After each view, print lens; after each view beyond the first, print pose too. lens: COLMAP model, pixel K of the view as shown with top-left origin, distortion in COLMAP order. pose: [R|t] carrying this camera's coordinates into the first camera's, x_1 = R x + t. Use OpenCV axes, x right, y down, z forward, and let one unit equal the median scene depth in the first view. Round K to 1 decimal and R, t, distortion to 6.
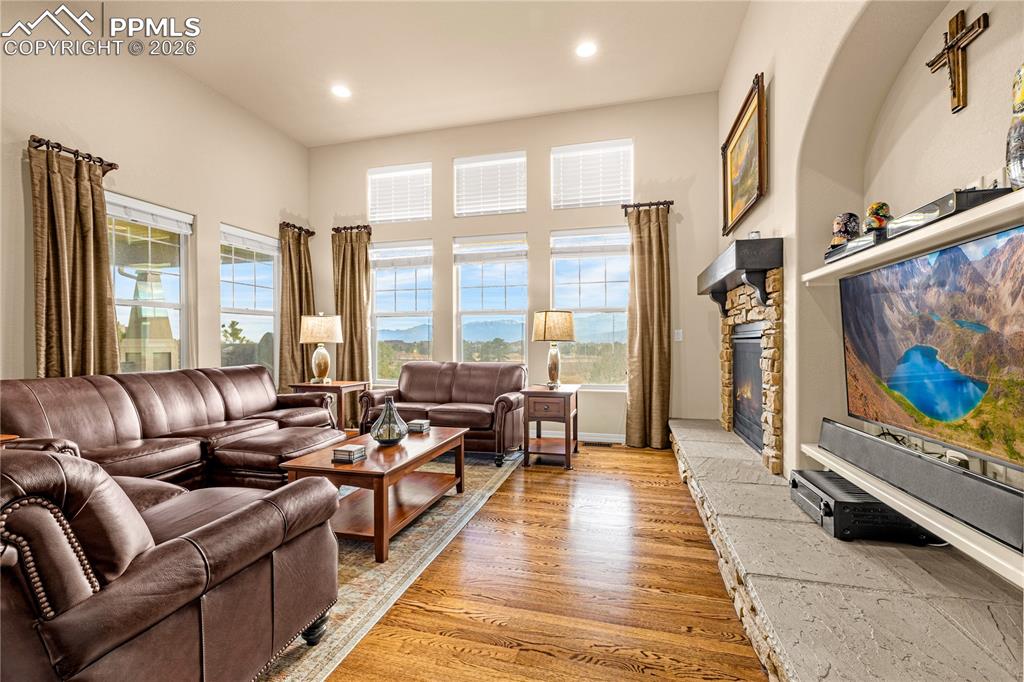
lens RADIAL K [[434.1, 0, 512.0], [0, 434.1, 341.0], [0, 0, 1]] dist [0.000925, 0.000192]
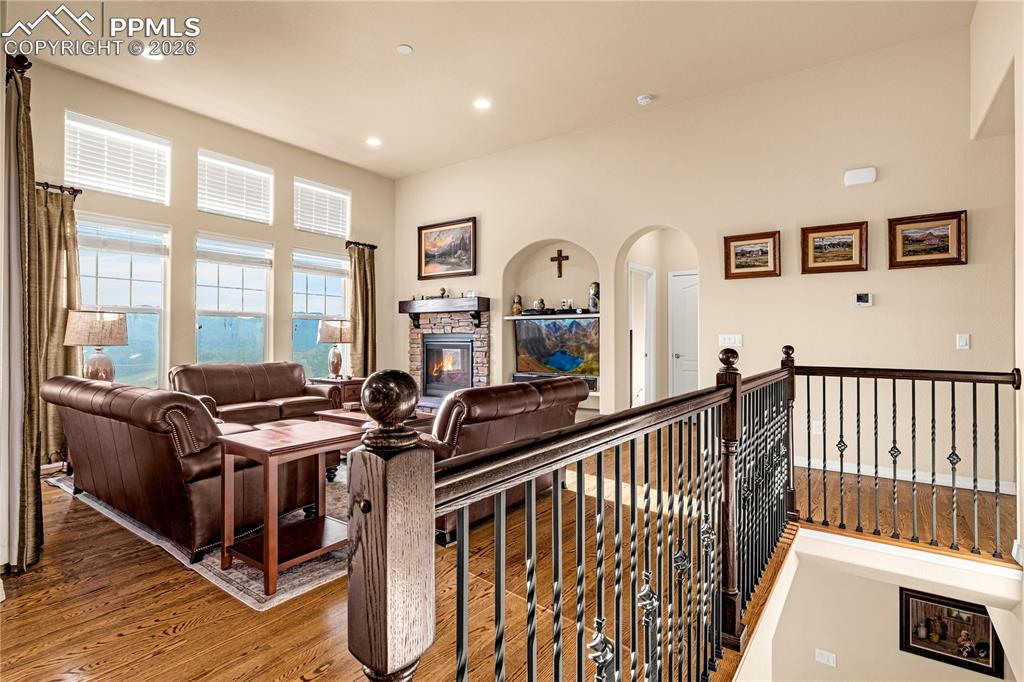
lens RADIAL K [[507.9, 0, 512.0], [0, 507.9, 341.0], [0, 0, 1]] dist [0.001707, 0.000106]
pose [[0.350890, 0.005680, 0.936400, -0.975310], [-0.007865, 0.999964, -0.003118, -0.005278], [-0.936384, -0.006271, 0.350922, -0.016966]]
